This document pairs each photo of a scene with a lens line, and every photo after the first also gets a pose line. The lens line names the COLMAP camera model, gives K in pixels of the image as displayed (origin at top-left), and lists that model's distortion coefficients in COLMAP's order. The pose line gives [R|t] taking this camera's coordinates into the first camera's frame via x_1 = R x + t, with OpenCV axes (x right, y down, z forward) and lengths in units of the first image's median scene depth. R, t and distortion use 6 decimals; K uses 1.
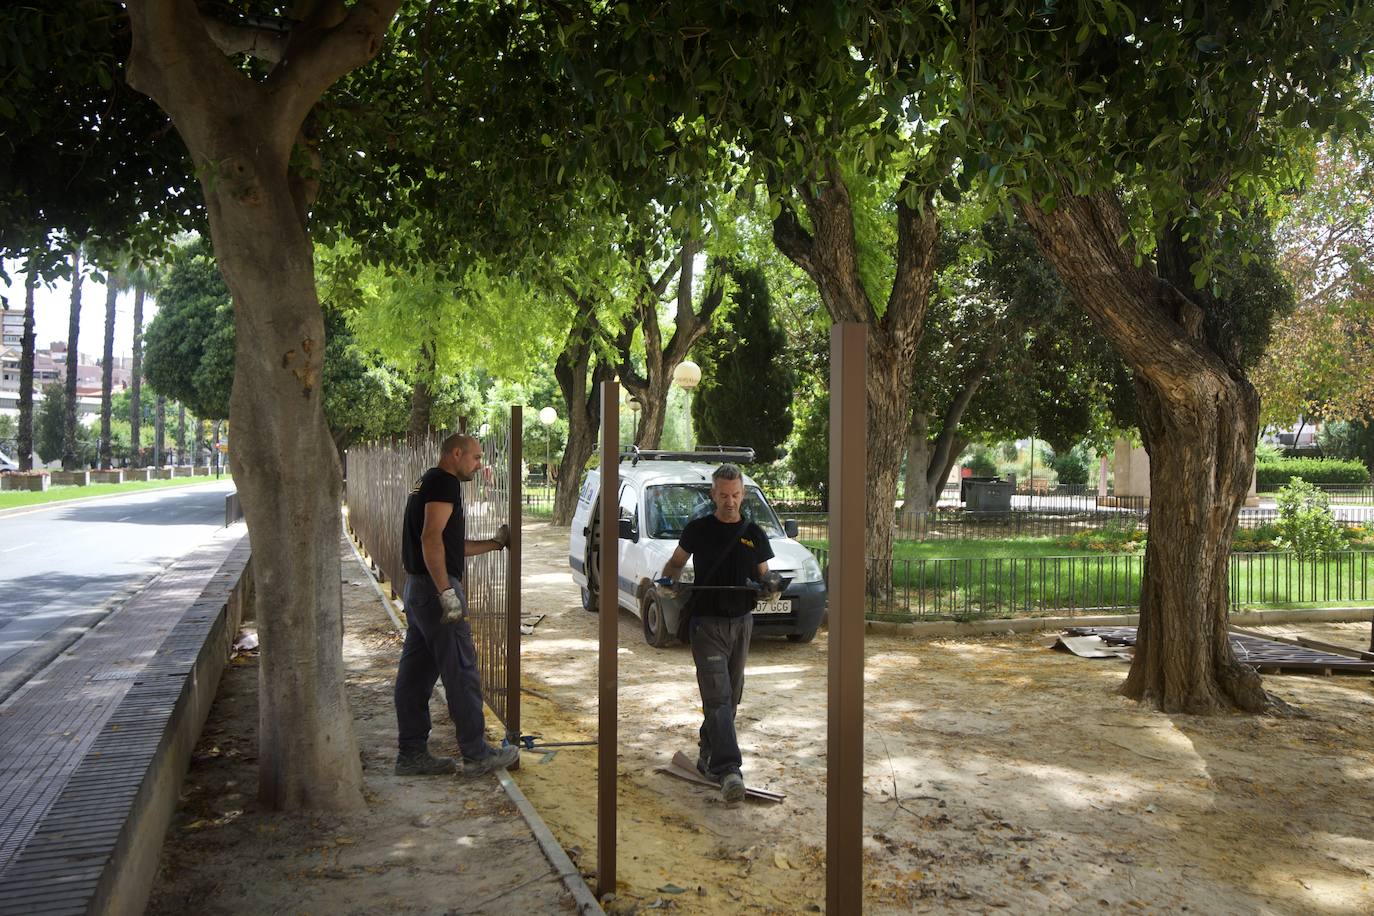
lens RADIAL K [[1182.4, 0, 706.8], [0, 1182.4, 477.6], [0, 0, 1]] dist [0.005795, 0.049068]
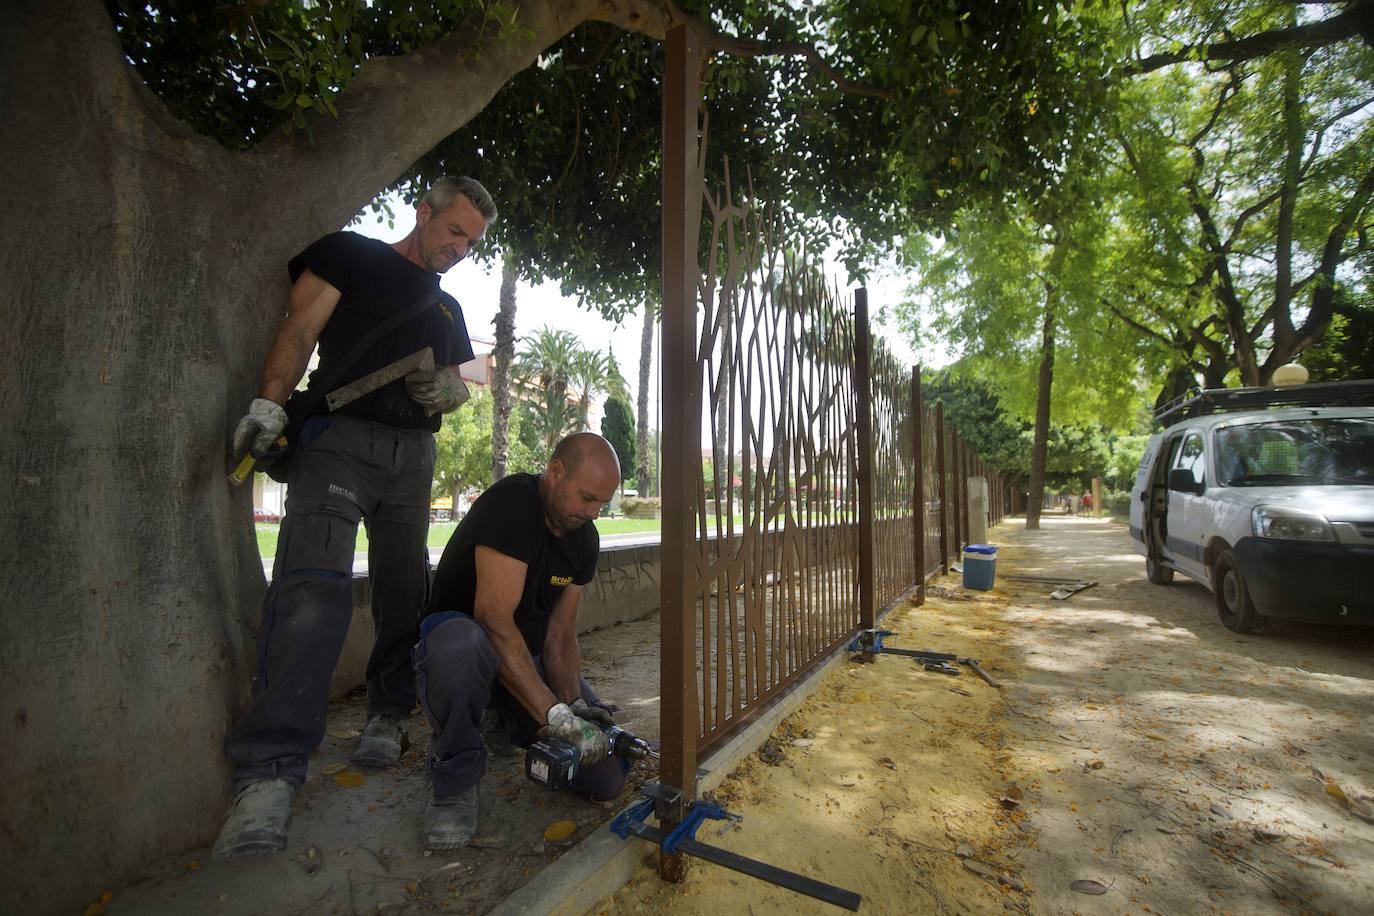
lens RADIAL K [[601.3, 0, 687.7], [0, 601.3, 463.6], [0, 0, 1]] dist [-0.043473, 0.008875]
pose [[0.672277, -0.057818, -0.738038, -0.001222], [-0.004806, 0.996584, -0.082450, 0.066228], [0.740284, 0.058977, 0.669703, 0.470497]]
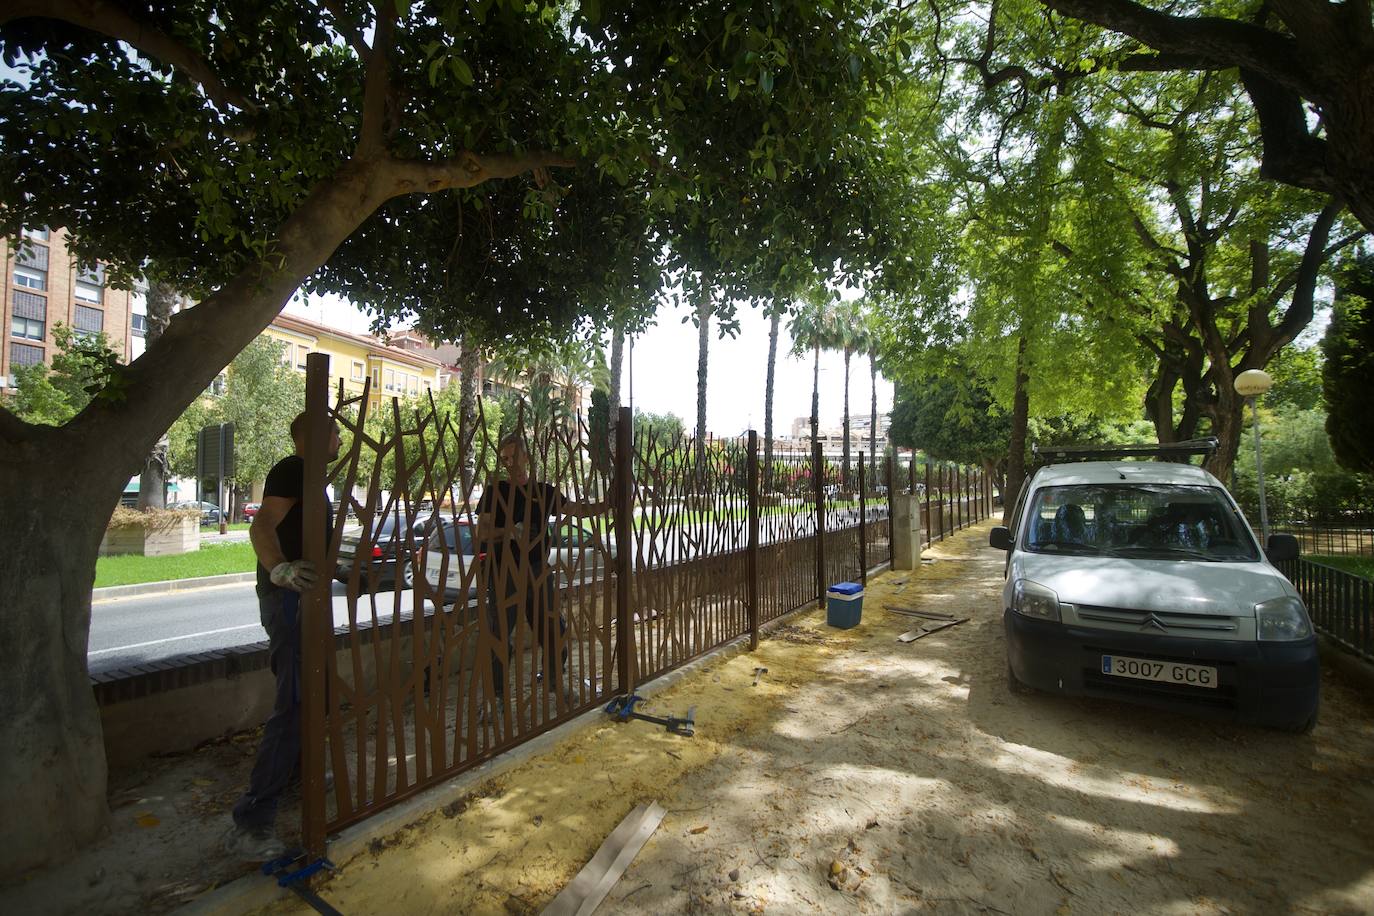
lens RADIAL K [[623.7, 0, 640.6], [0, 623.7, 468.0], [0, 0, 1]] dist [-0.047301, 0.010335]
pose [[0.608184, -0.040228, -0.792776, 0.125699], [0.005272, 0.998898, -0.046643, 0.011846], [0.793778, 0.024188, 0.607726, 0.512418]]
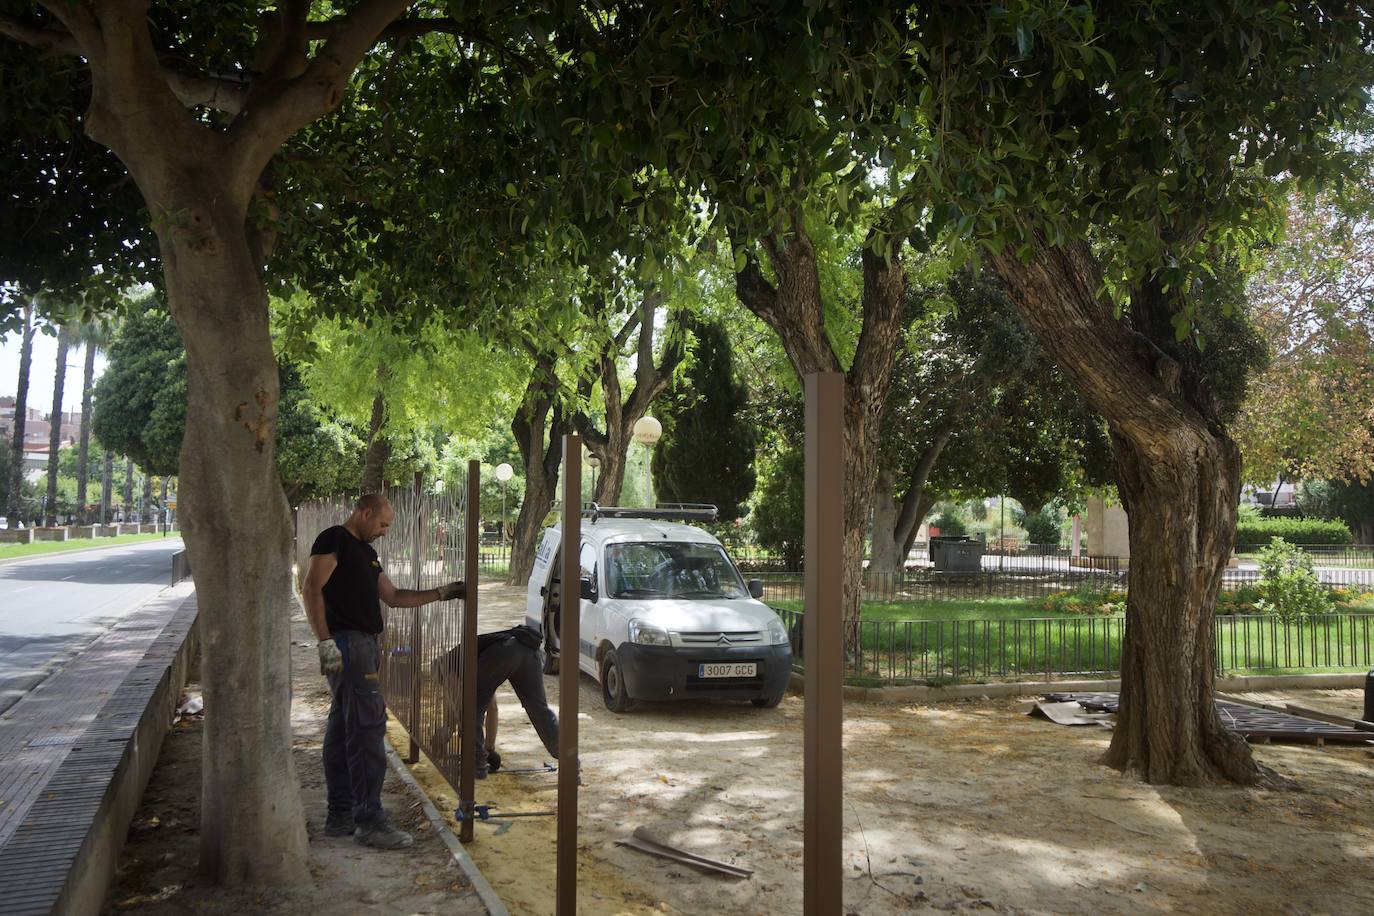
lens RADIAL K [[1213.3, 0, 658.4], [0, 1213.3, 464.0], [0, 0, 1]] dist [0.006662, 0.051173]
pose [[0.999978, 0.001984, -0.006397, -0.002015], [-0.002361, 0.998225, -0.059503, 0.000639], [0.006267, 0.059517, 0.998208, 0.003846]]
